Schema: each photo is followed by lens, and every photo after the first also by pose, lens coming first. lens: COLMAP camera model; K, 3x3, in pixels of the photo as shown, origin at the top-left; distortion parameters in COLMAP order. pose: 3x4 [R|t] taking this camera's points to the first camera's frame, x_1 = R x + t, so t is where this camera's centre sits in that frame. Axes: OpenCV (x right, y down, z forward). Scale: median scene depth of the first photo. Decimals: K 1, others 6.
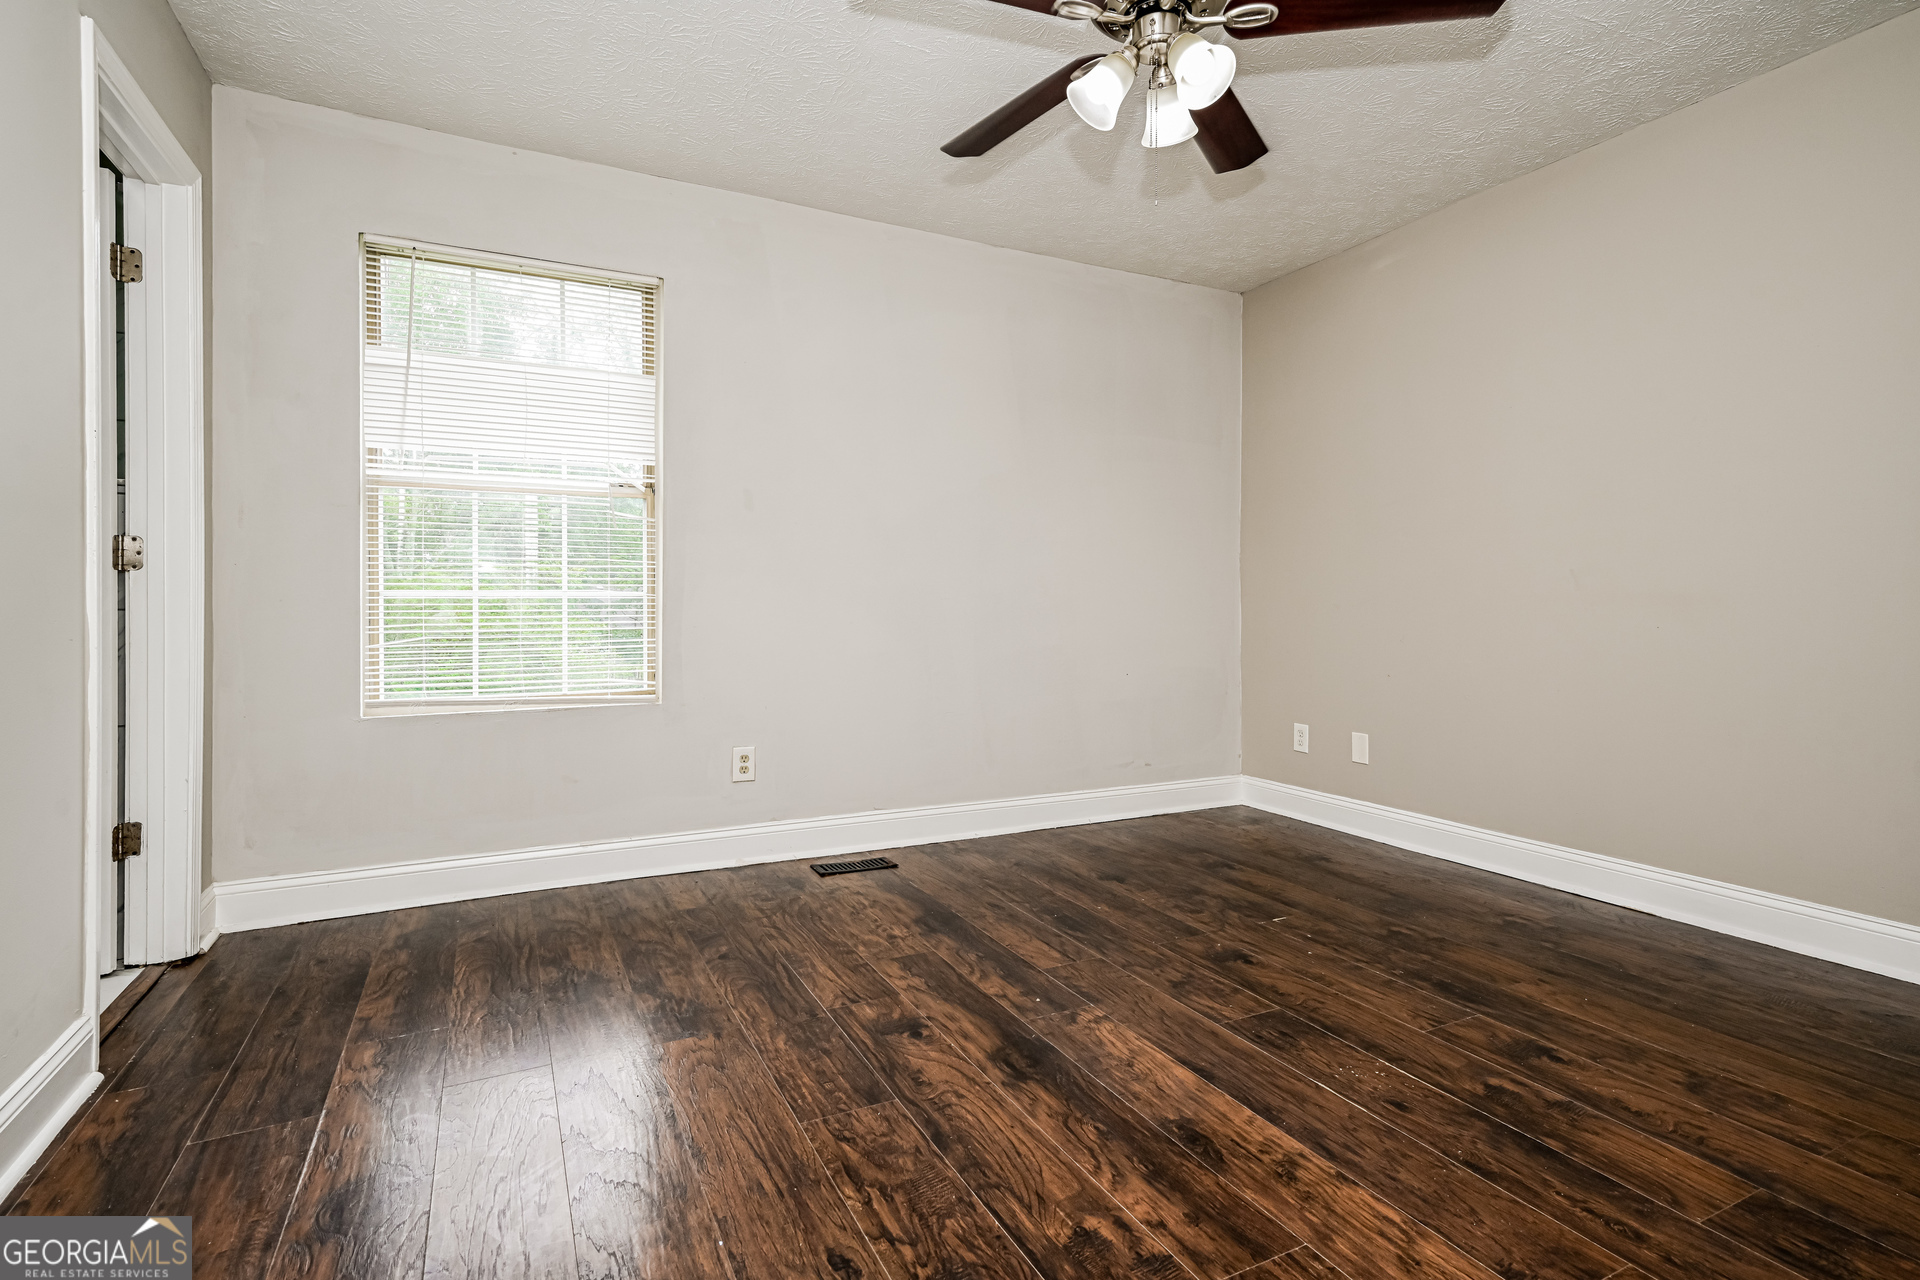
lens RADIAL K [[978.9, 0, 960.1], [0, 978.9, 597.7], [0, 0, 1]] dist [0.041250, 0.000370]
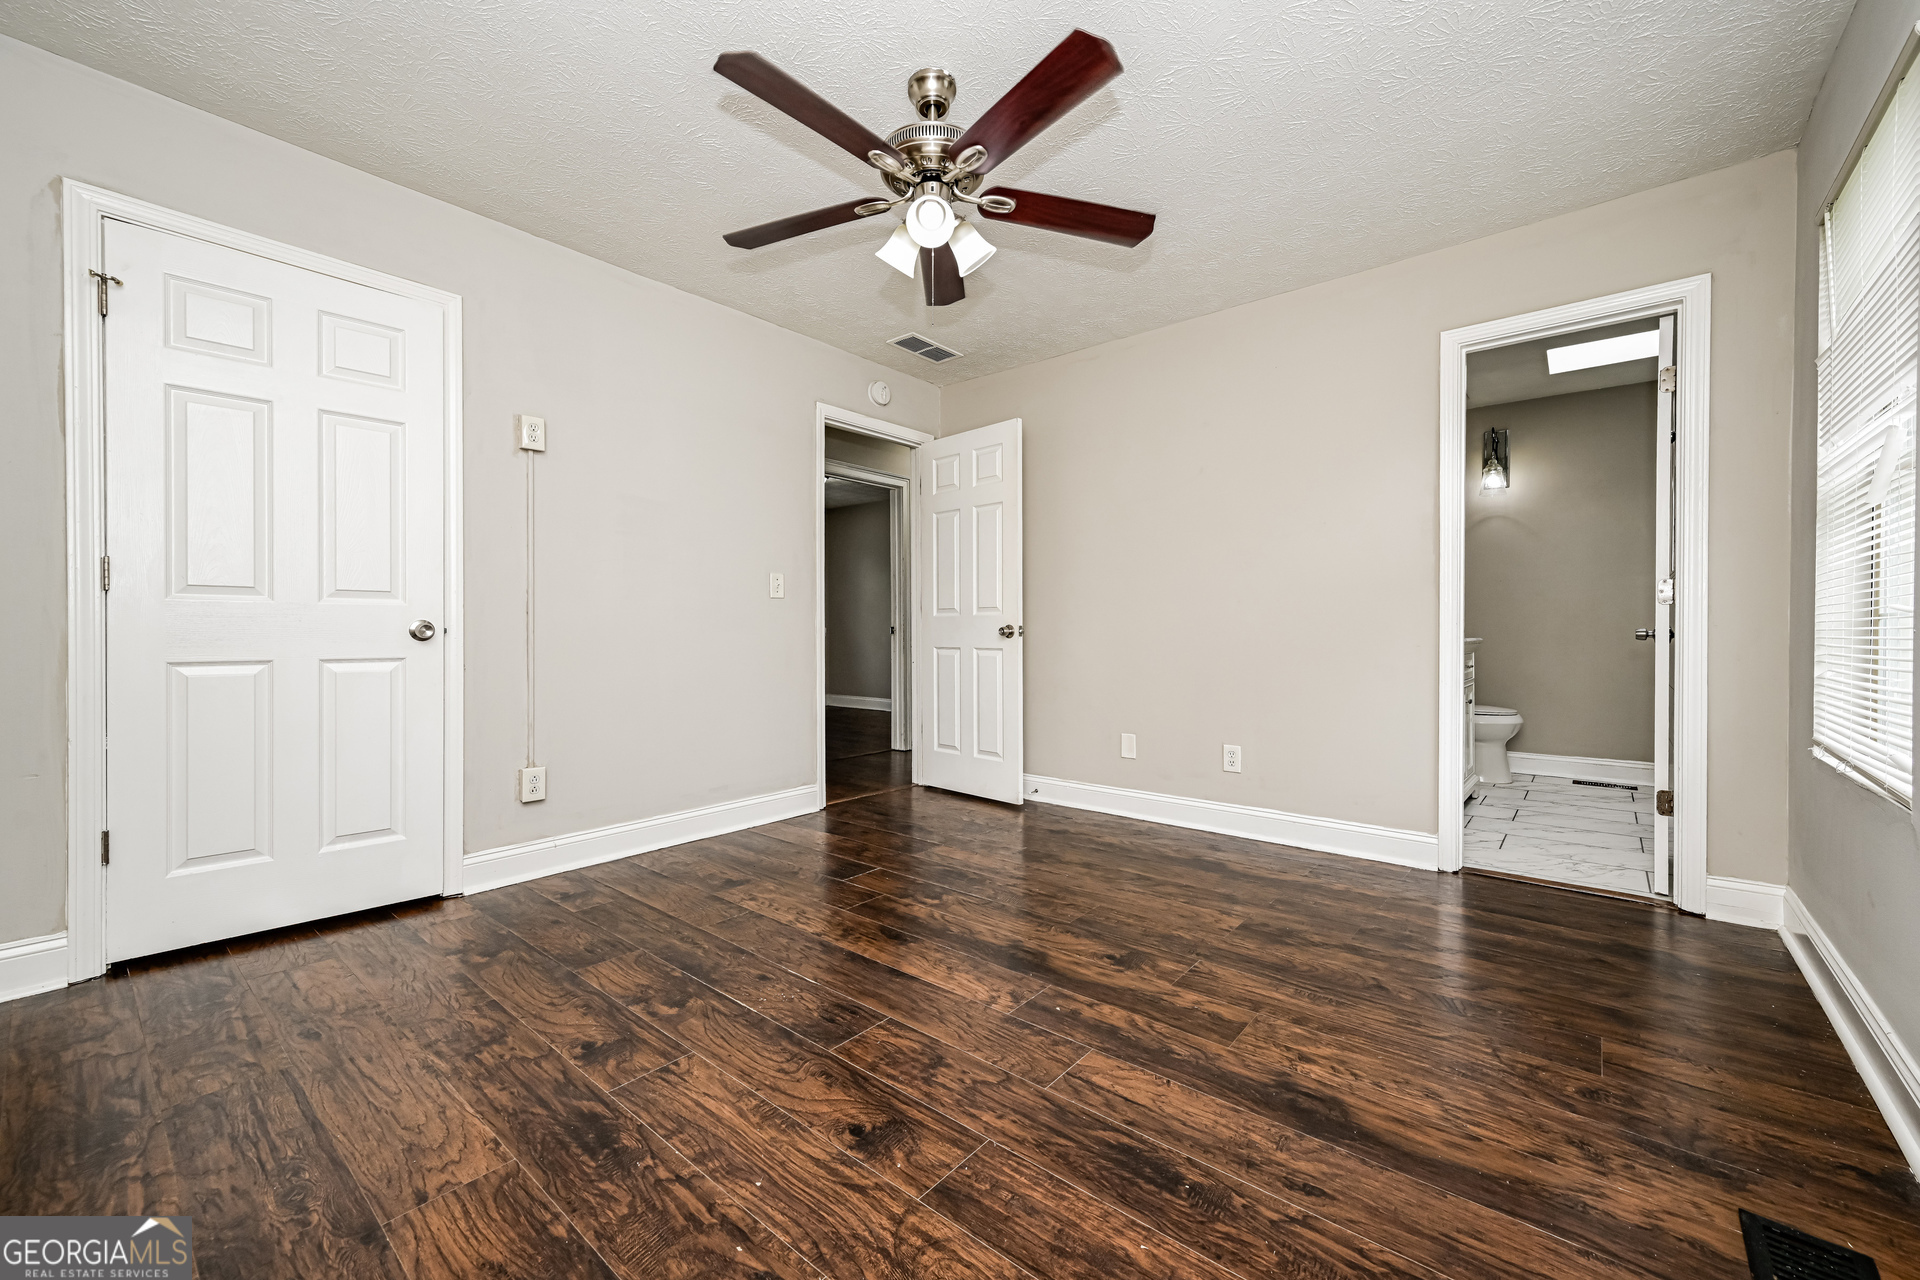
lens RADIAL K [[746.1, 0, 960.0], [0, 746.1, 640.0], [0, 0, 1]] dist [0.020096, 0.000010]
pose [[-0.924788, 0.002820, -0.380472, 0.492963], [0.000283, 0.999977, 0.006724, 0.016862], [0.380483, 0.006111, -0.924768, 1.759489]]
